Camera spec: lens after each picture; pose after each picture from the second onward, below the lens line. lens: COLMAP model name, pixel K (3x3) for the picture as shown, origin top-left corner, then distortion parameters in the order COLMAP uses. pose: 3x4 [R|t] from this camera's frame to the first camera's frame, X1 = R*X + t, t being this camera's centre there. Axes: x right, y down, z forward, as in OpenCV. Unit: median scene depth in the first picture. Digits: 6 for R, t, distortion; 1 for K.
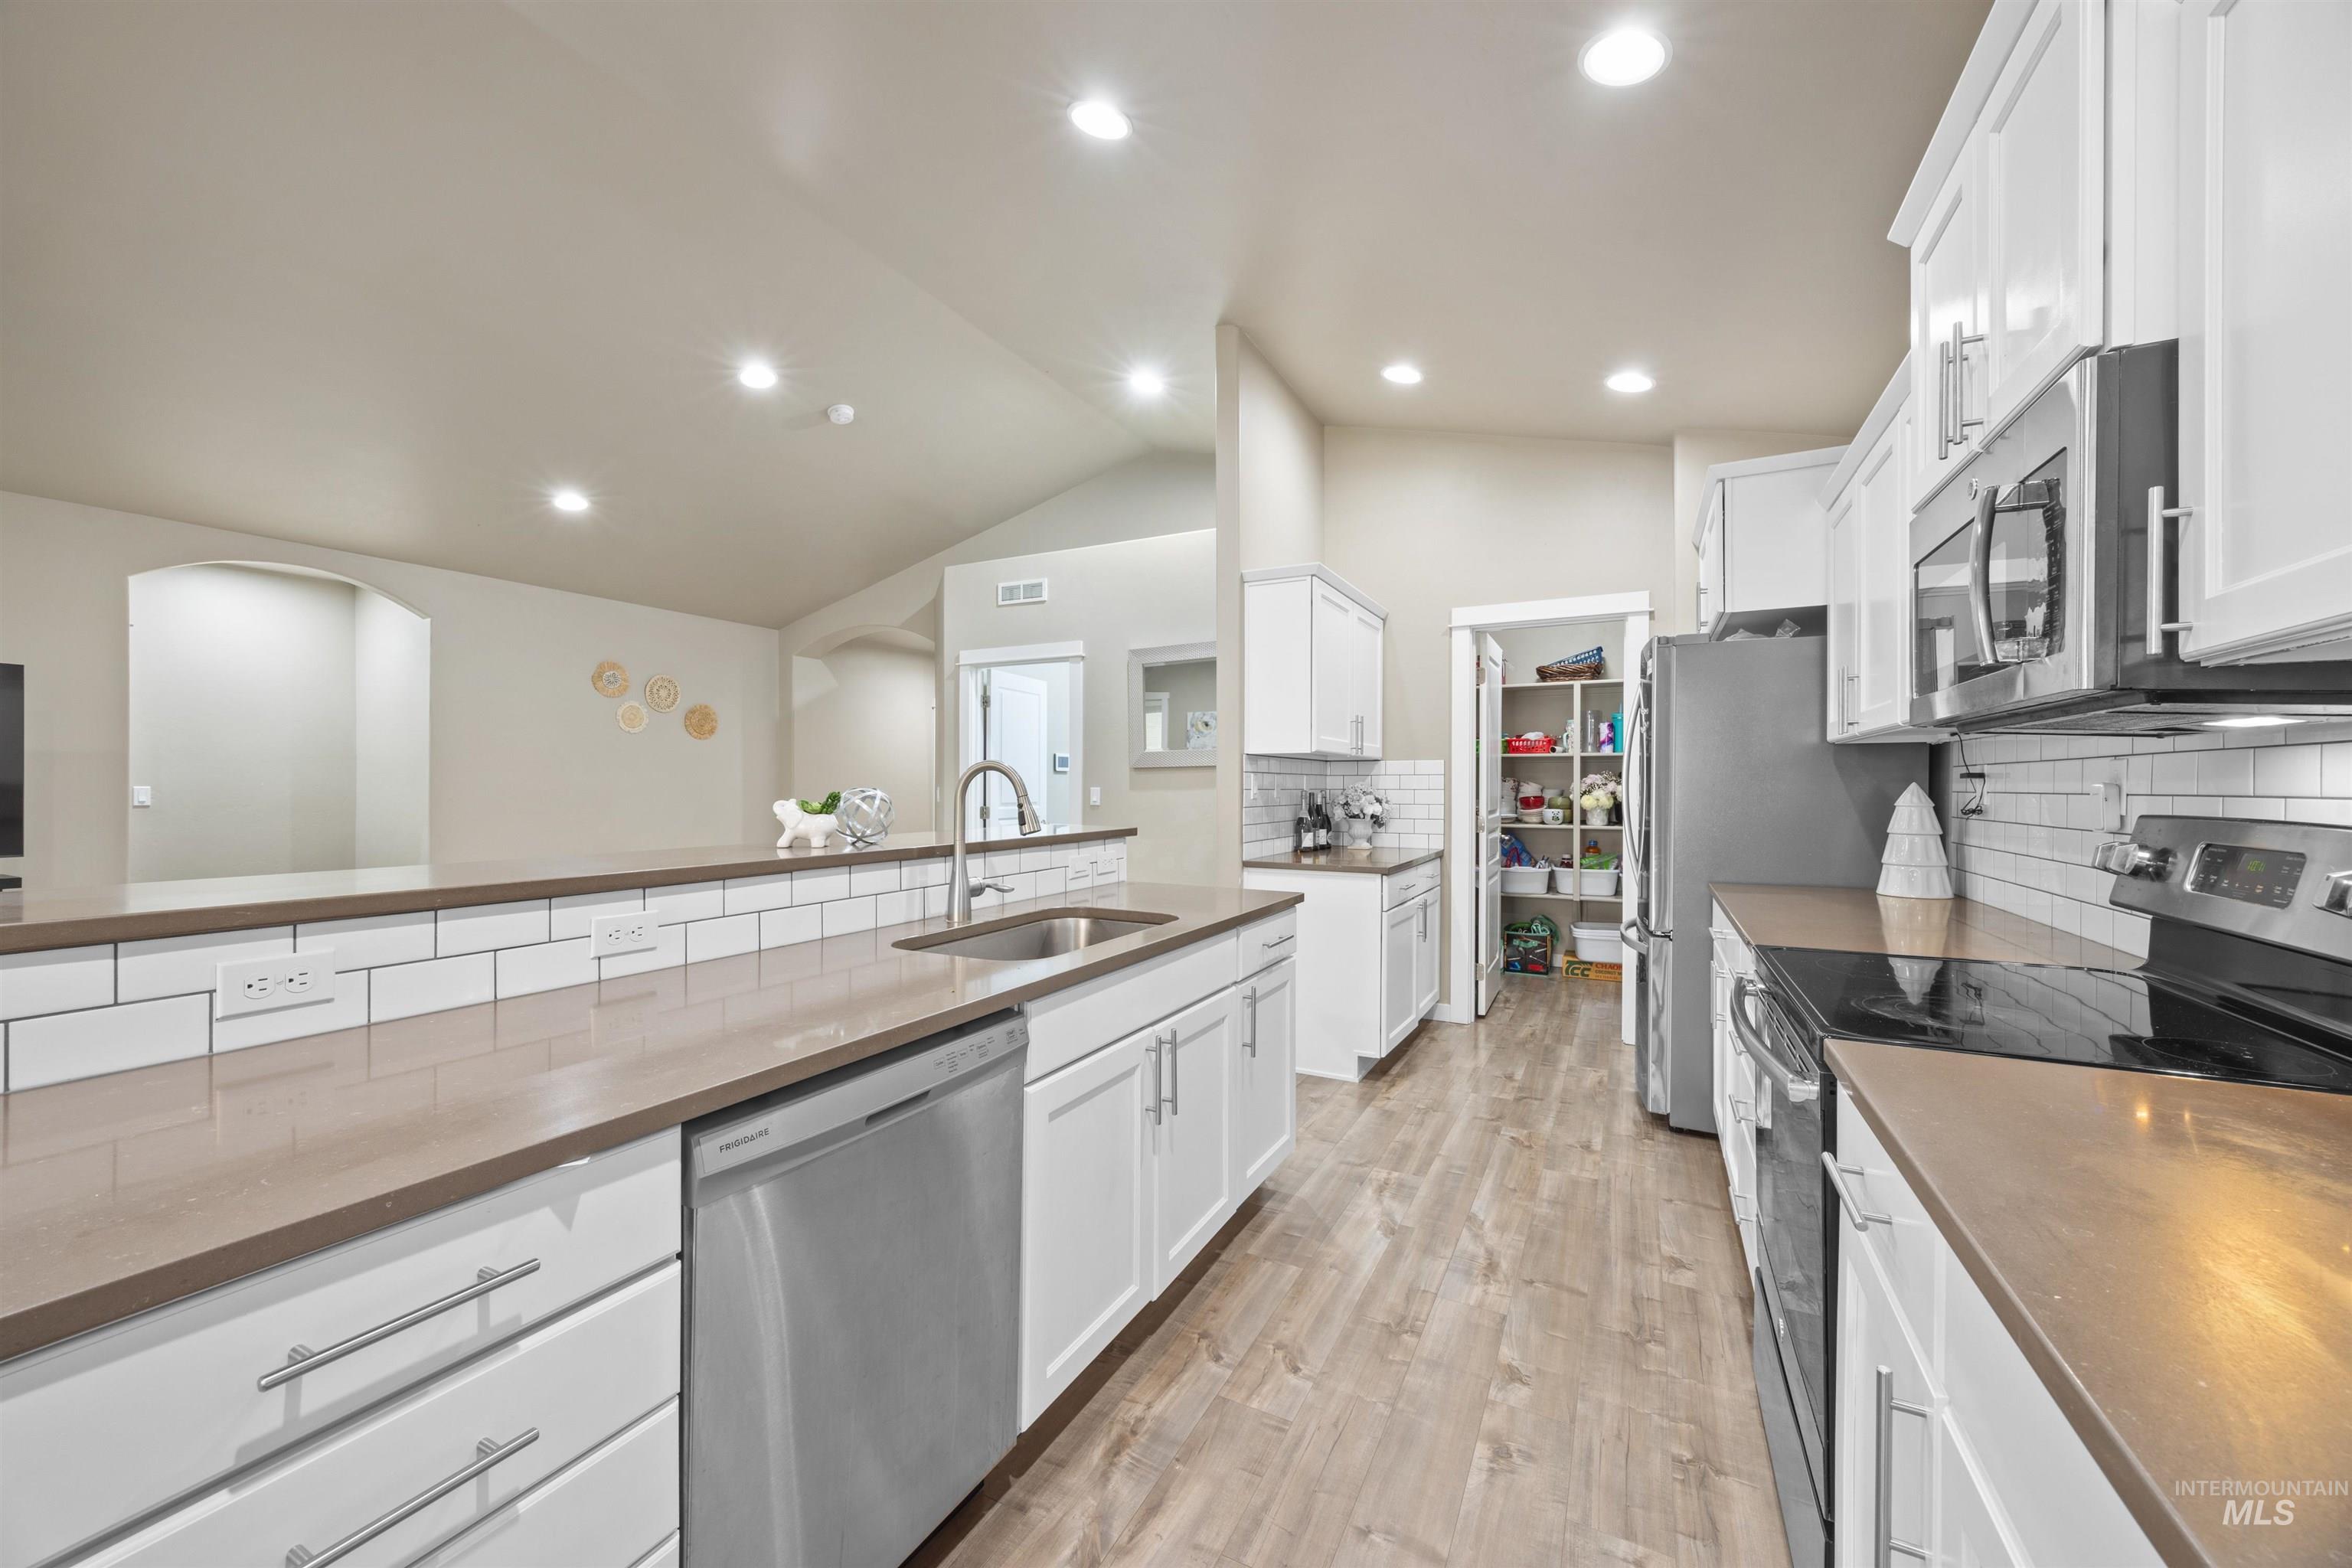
lens RADIAL K [[887.4, 0, 1173.4], [0, 887.4, 786.7], [0, 0, 1]] dist [0.000329, 0.000065]
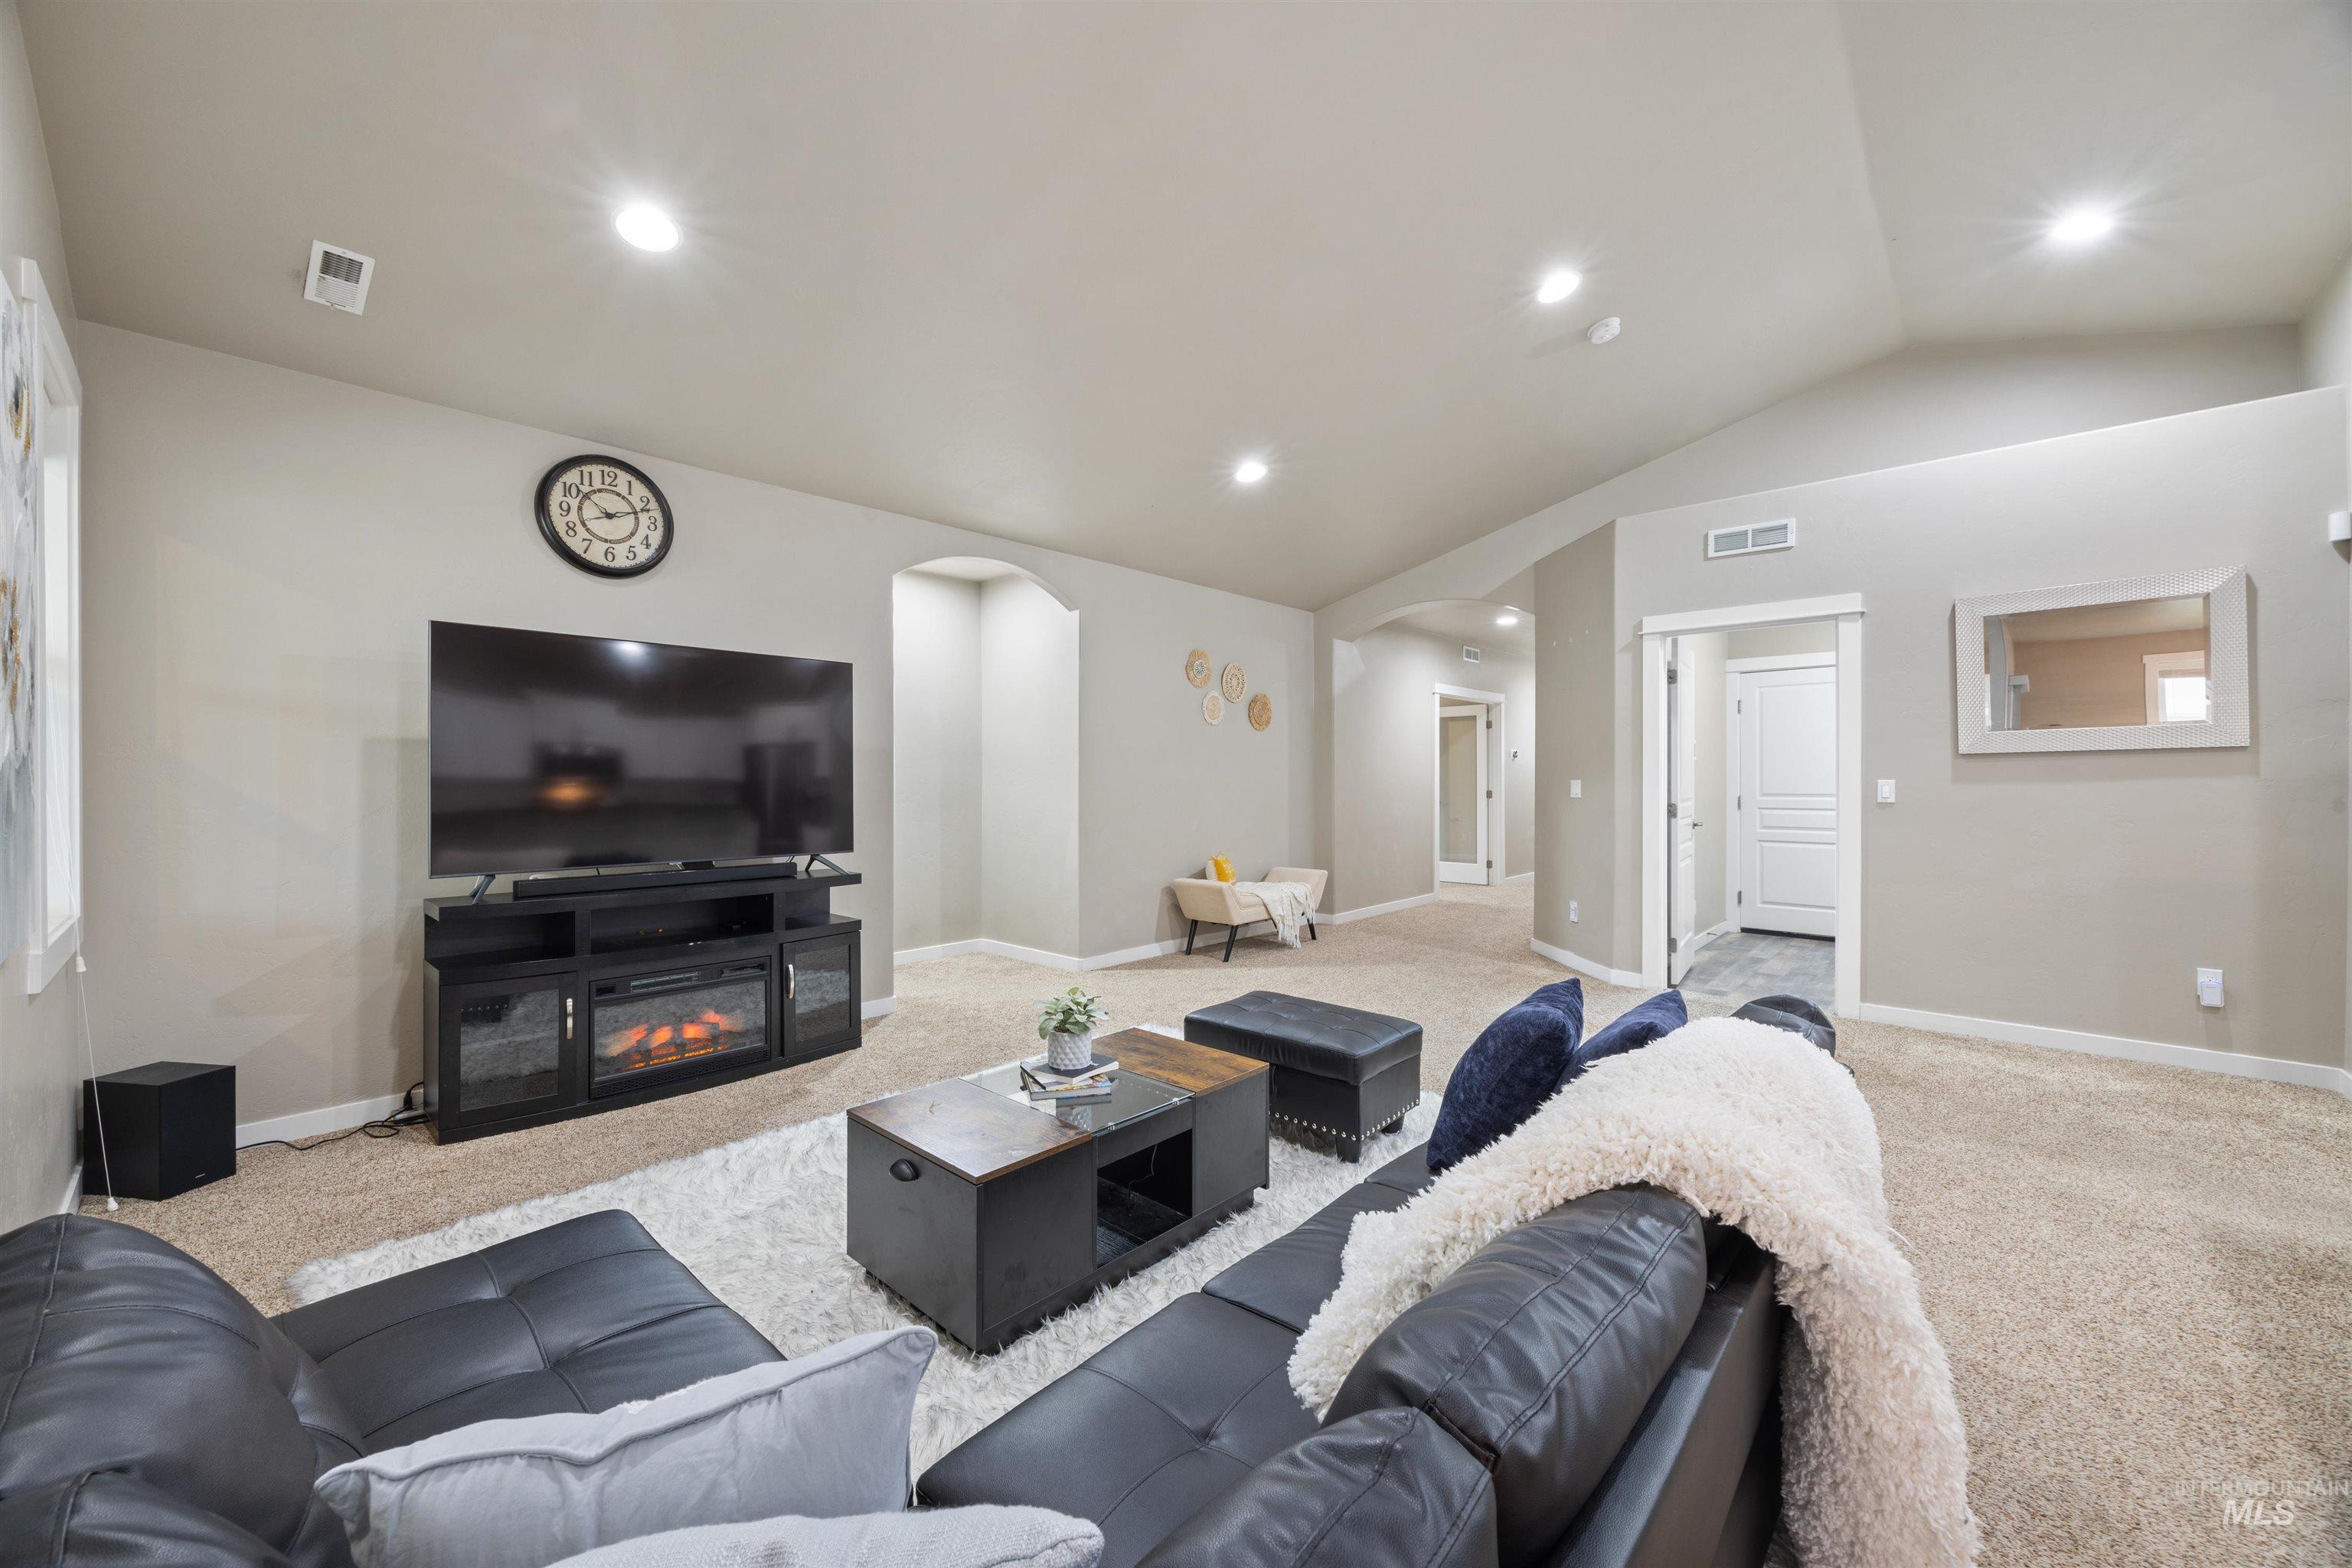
lens RADIAL K [[891.3, 0, 1169.0], [0, 891.3, 778.3], [0, 0, 1]] dist [-0.002180, -0.000049]
pose [[0.963612, -0.004169, -0.267272, -0.922730], [0.003609, 0.999990, -0.002584, -0.000961], [0.267280, 0.001525, 0.963618, 0.151538]]
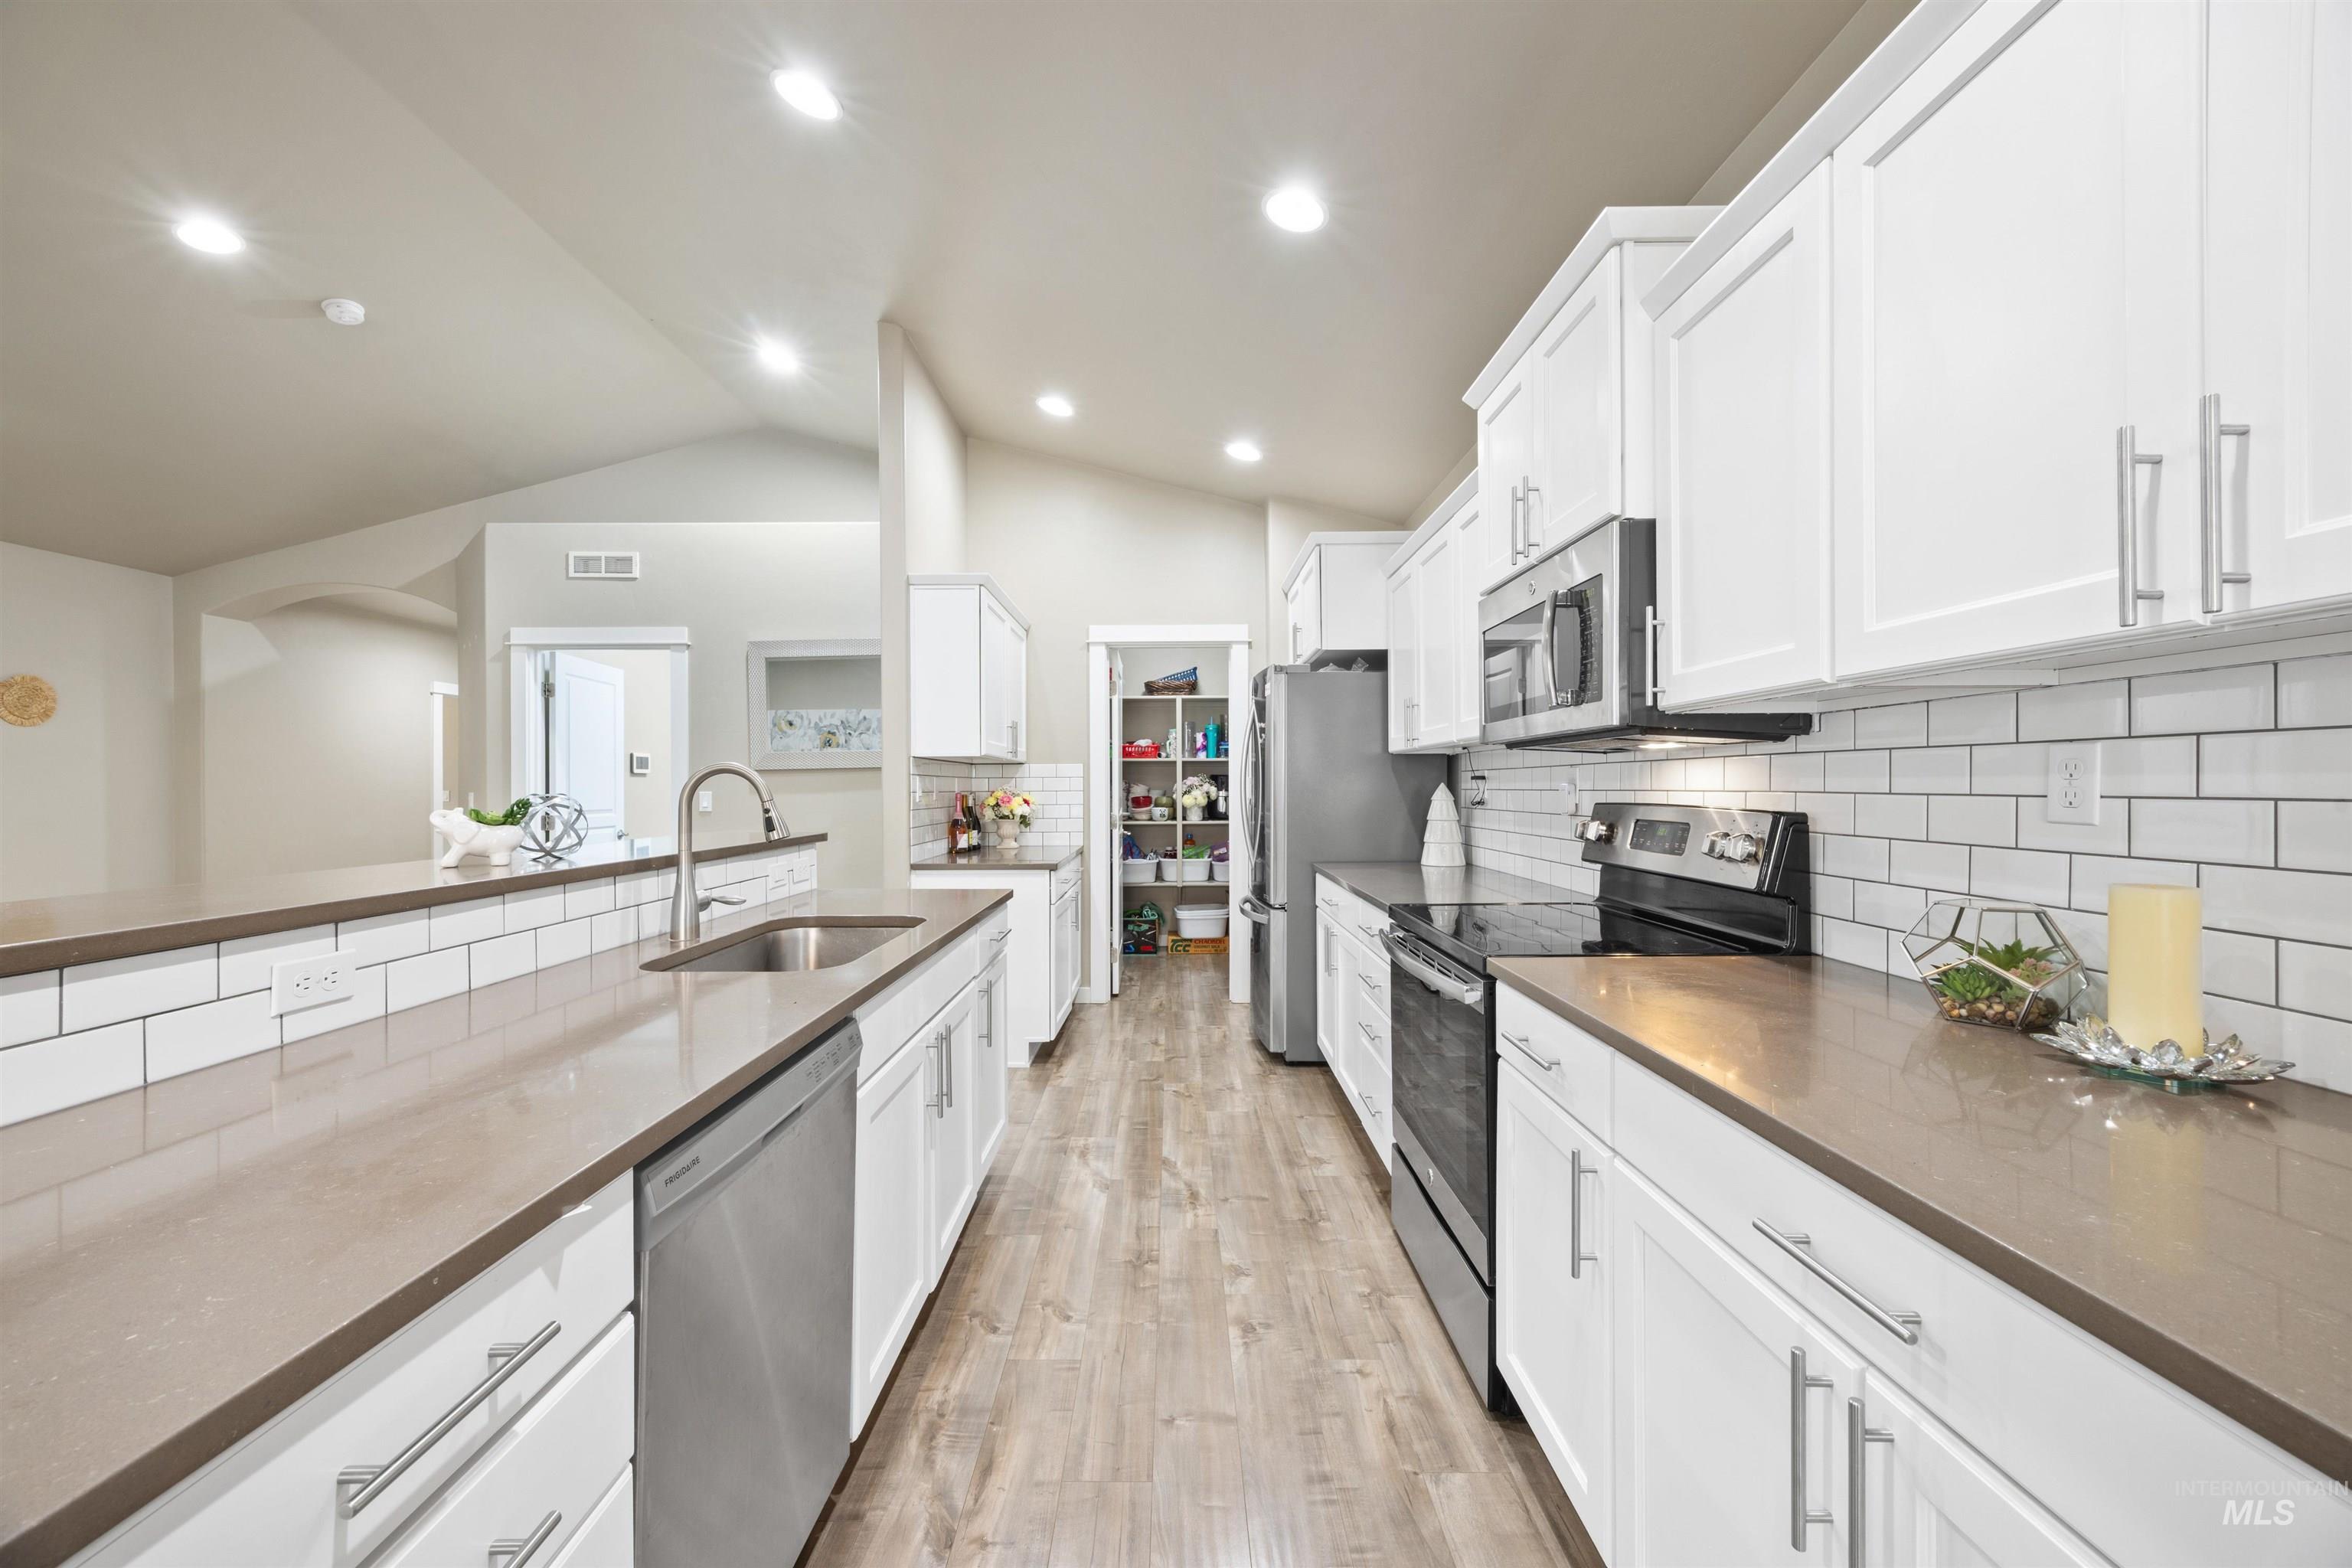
lens RADIAL K [[883.0, 0, 1172.0], [0, 883.0, 786.8], [0, 0, 1]] dist [-0.001288, 0.000014]
pose [[0.886803, -0.005912, 0.462110, -0.156115], [0.007042, 0.999975, -0.000720, -0.000318], [-0.462095, 0.003892, 0.886822, -0.020823]]
